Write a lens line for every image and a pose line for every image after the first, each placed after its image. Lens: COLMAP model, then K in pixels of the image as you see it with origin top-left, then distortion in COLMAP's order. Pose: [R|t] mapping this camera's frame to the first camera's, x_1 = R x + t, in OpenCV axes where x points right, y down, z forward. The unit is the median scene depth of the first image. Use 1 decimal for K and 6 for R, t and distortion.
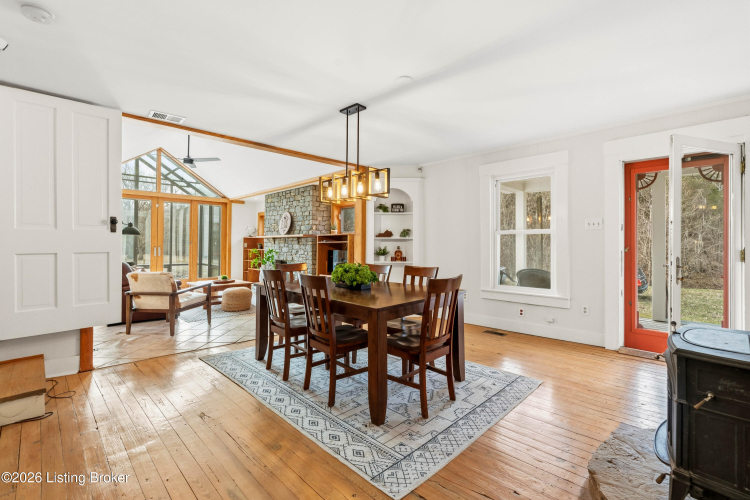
lens RADIAL K [[340.4, 0, 372.1], [0, 340.4, 242.5], [0, 0, 1]] dist [-0.002329, -0.000237]
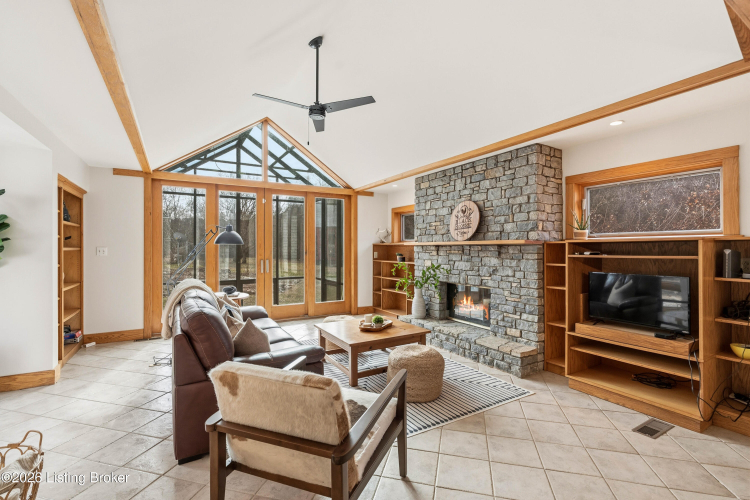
lens RADIAL K [[344.2, 0, 375.0], [0, 344.2, 250.0], [0, 0, 1]] dist [-0.001553, -0.000261]
pose [[0.972878, -0.007698, -0.231190, -0.256782], [0.011373, 0.999829, 0.014567, -0.015718], [0.231038, -0.016801, 0.972800, 0.377510]]
